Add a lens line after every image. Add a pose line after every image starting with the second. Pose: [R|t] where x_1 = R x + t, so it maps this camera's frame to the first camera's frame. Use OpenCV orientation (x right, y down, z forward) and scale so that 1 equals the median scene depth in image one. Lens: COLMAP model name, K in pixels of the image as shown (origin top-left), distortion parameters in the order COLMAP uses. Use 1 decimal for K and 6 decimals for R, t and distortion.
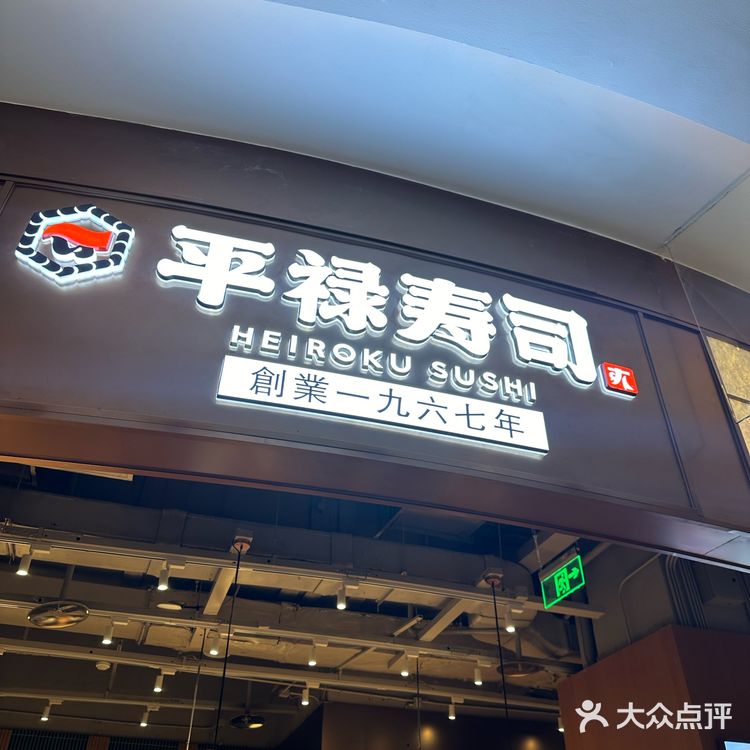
lens RADIAL K [[699.2, 0, 373.8], [0, 699.2, 377.3], [0, 0, 1]] dist [0.002831, 0.000000]
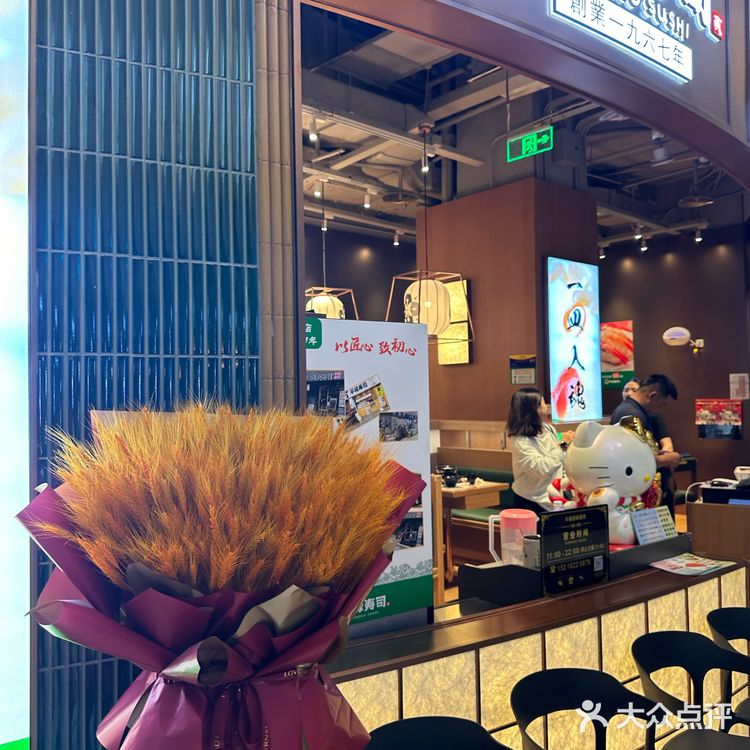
lens RADIAL K [[699.2, 0, 376.8], [0, 699.2, 376.6], [0, 0, 1]] dist [0.002831, 0.000000]
pose [[0.926150, -0.011342, 0.376984, -0.310582], [-0.220755, 0.794136, 0.566228, -0.030496], [-0.305799, -0.607634, 0.732986, -0.103740]]
